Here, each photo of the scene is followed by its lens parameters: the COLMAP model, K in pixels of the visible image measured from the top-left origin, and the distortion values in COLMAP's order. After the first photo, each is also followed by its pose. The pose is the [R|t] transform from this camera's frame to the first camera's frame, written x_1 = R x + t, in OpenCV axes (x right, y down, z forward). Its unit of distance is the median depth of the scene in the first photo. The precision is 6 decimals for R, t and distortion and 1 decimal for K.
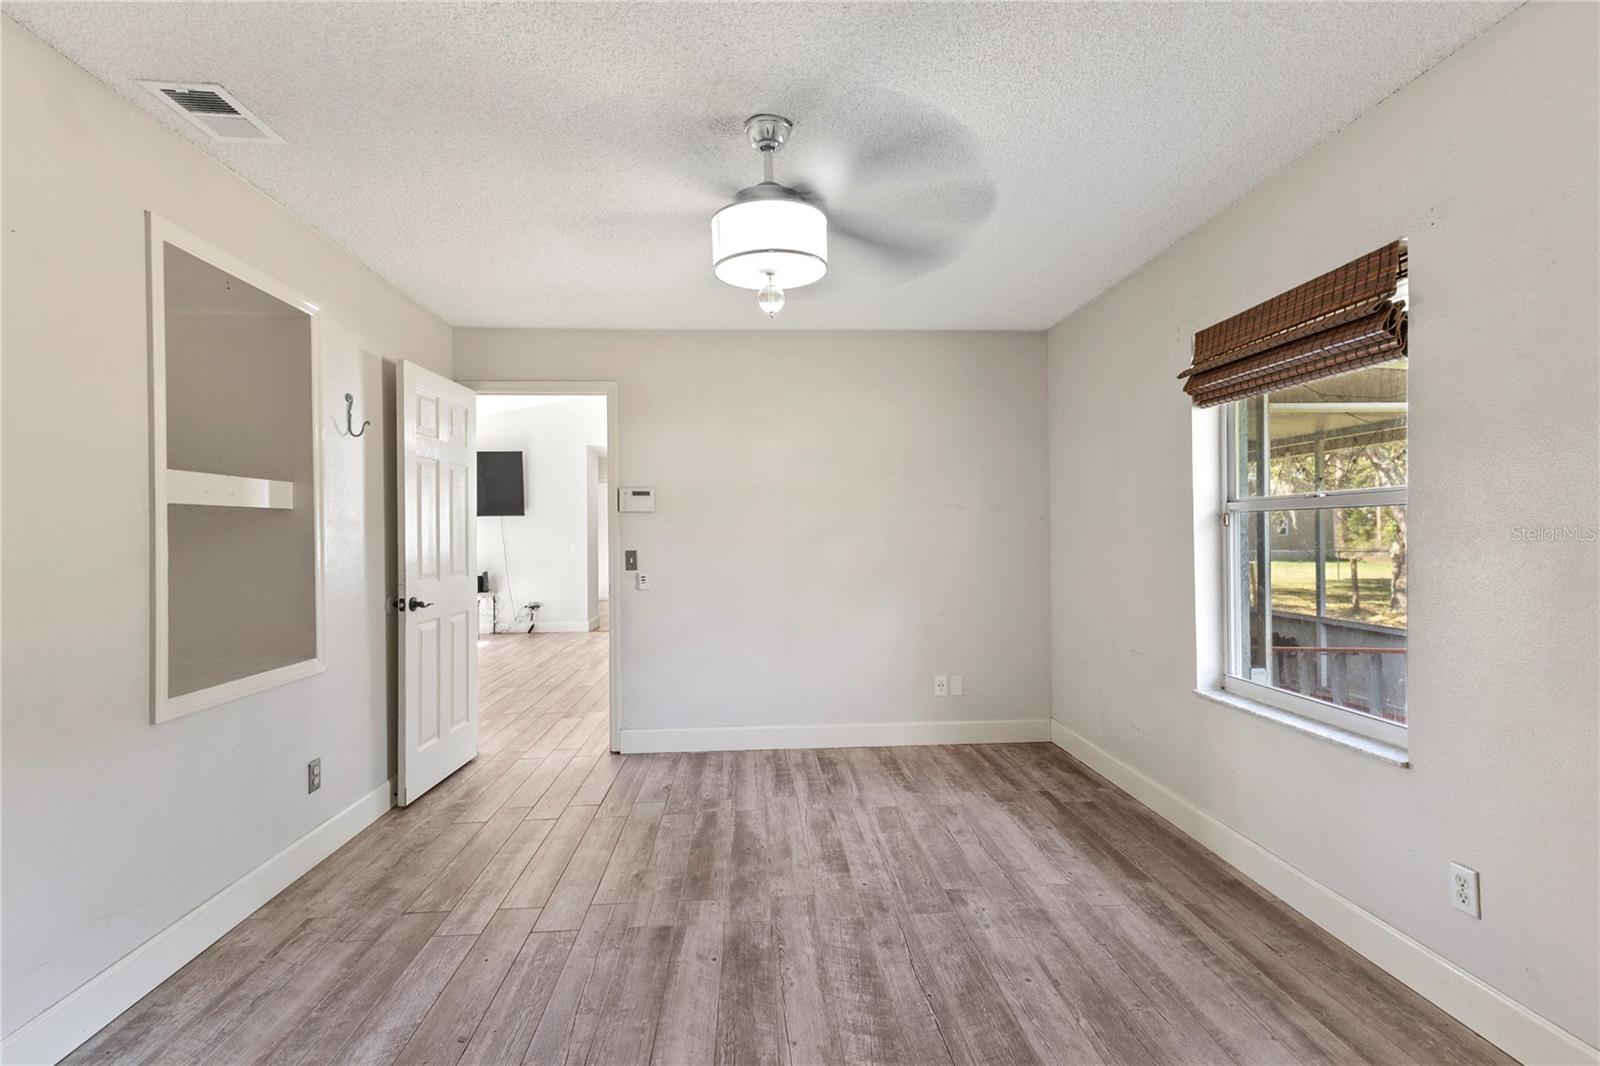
lens RADIAL K [[737.2, 0, 808.8], [0, 737.2, 548.7], [0, 0, 1]] dist [0.025244, -0.008442]
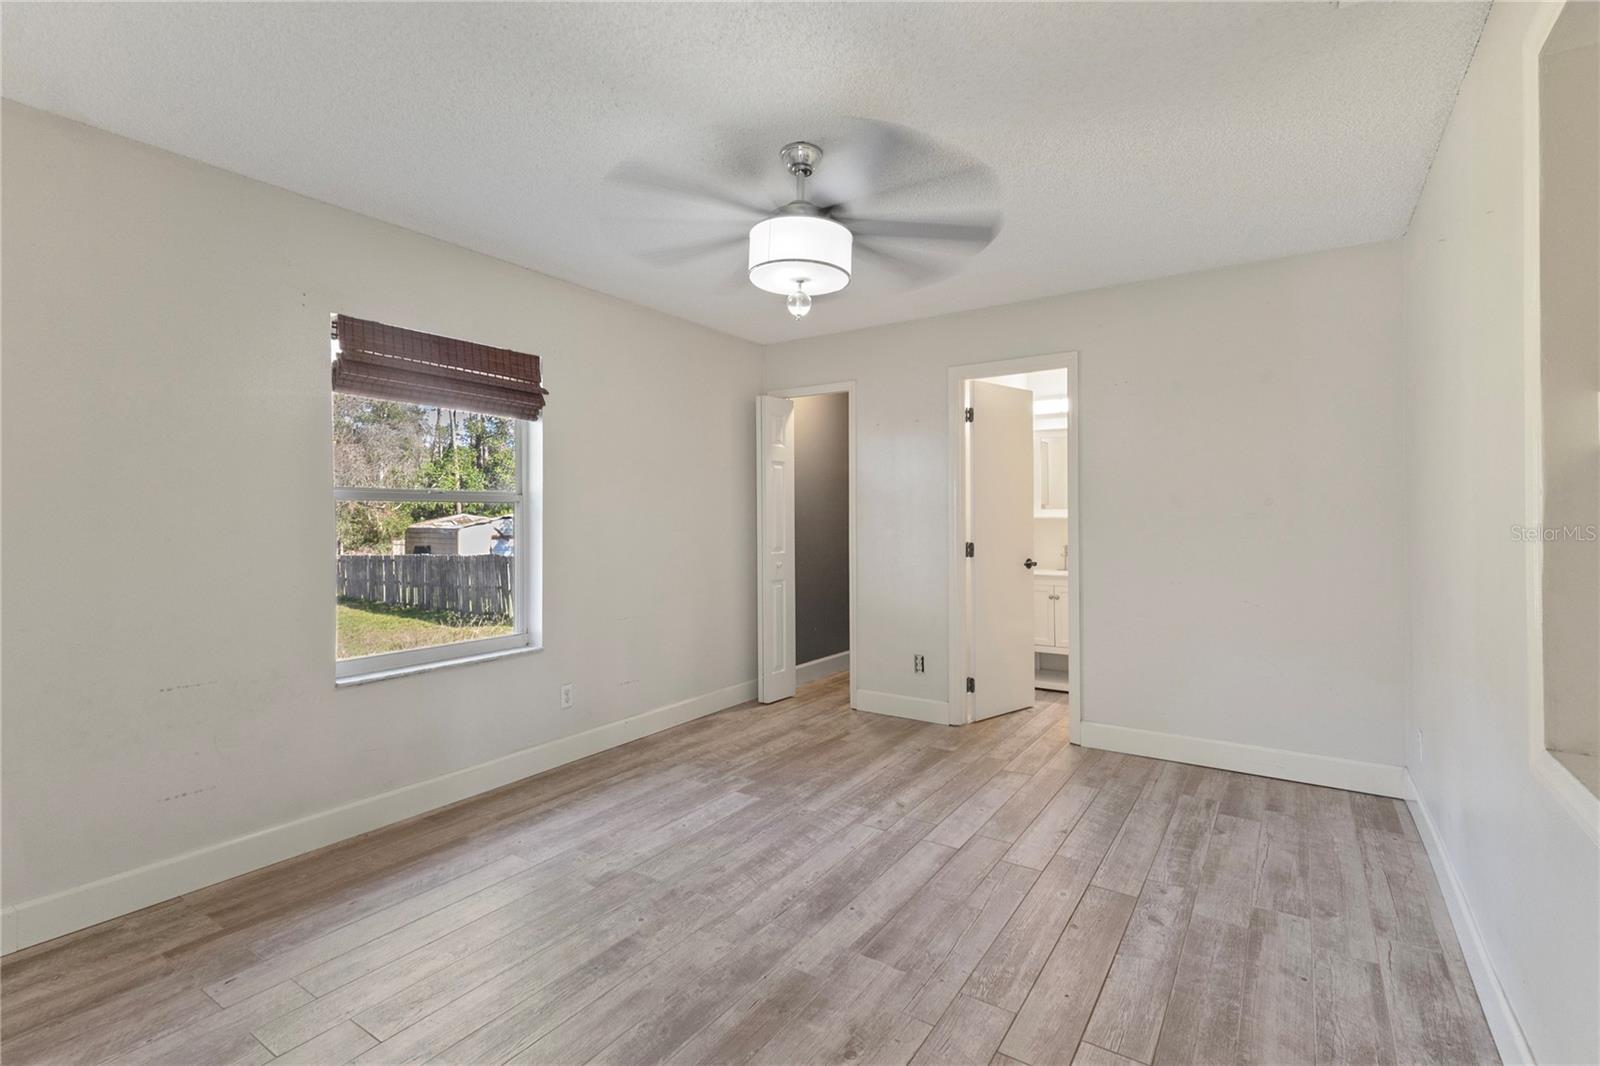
lens RADIAL K [[732.1, 0, 792.3], [0, 732.1, 553.8], [0, 0, 1]] dist [0.026216, -0.009796]
pose [[-0.780468, -0.017877, 0.624940, -0.532258], [0.022902, 0.998103, 0.057154, -0.017401], [-0.624776, 0.058919, -0.778578, 1.375592]]
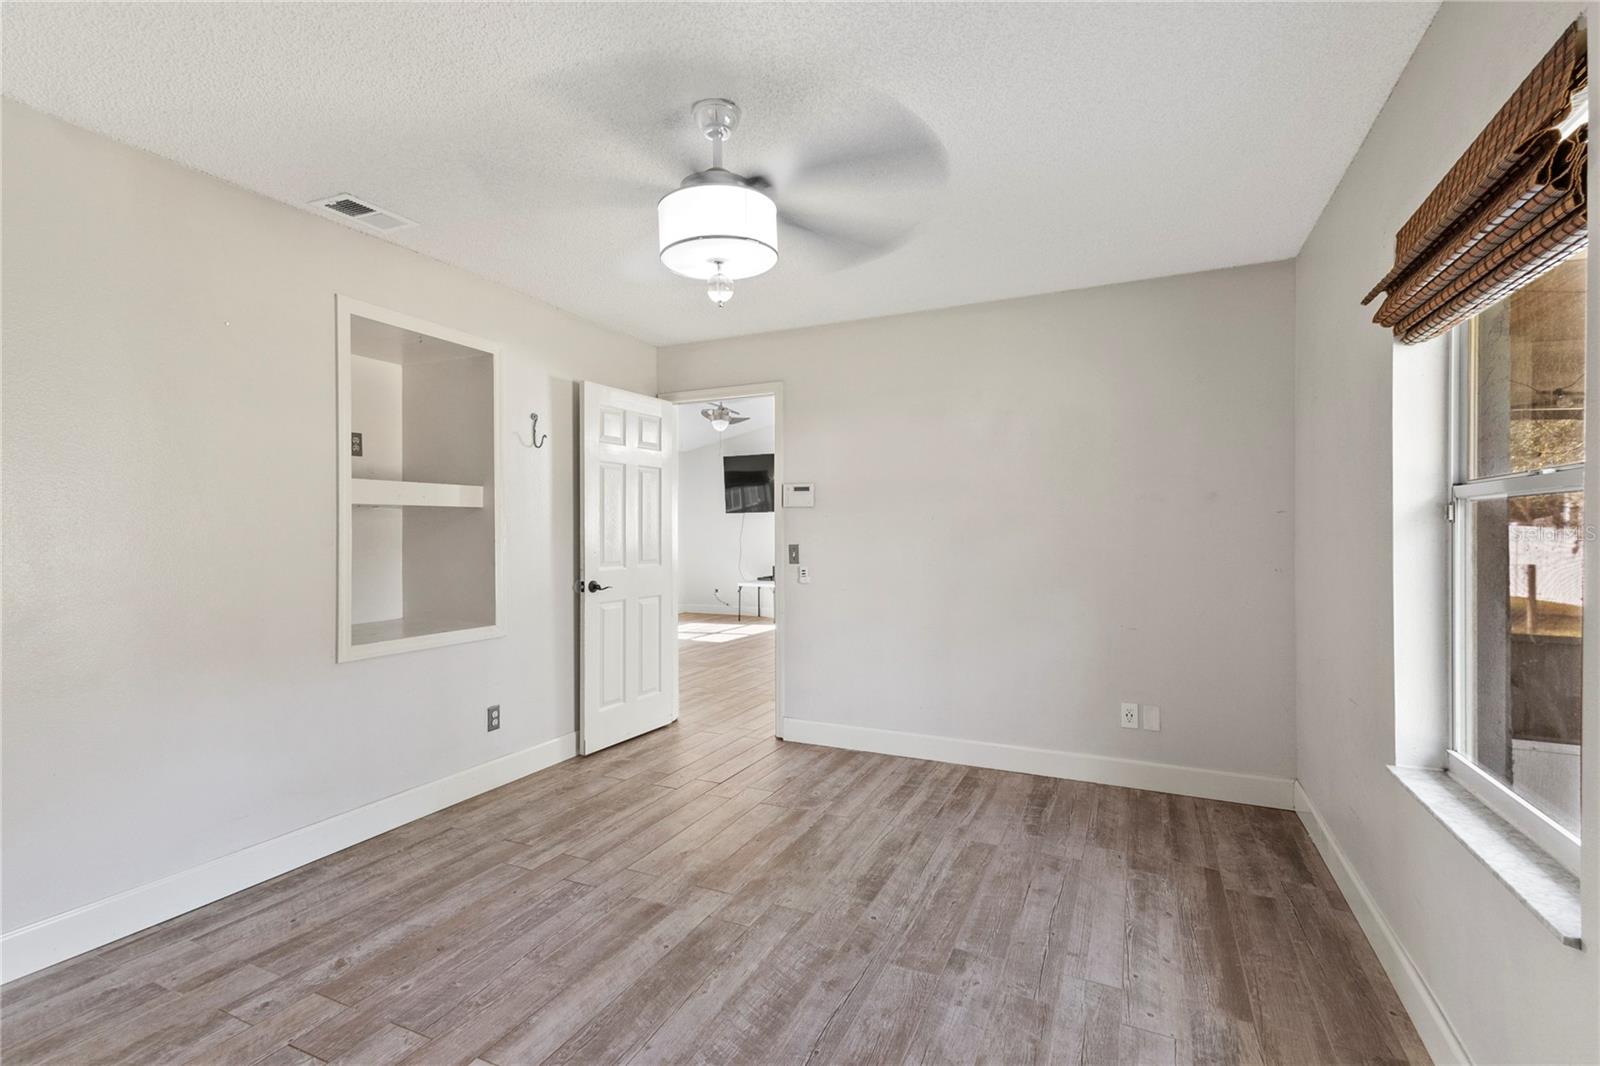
lens RADIAL K [[742.2, 0, 799.6], [0, 742.2, 545.6], [0, 0, 1]] dist [0.028815, -0.011257]
pose [[0.871507, 0.017566, -0.490068, 0.389468], [-0.016187, 0.999844, 0.007051, -0.005077], [0.490116, 0.001788, 0.871656, 0.144441]]
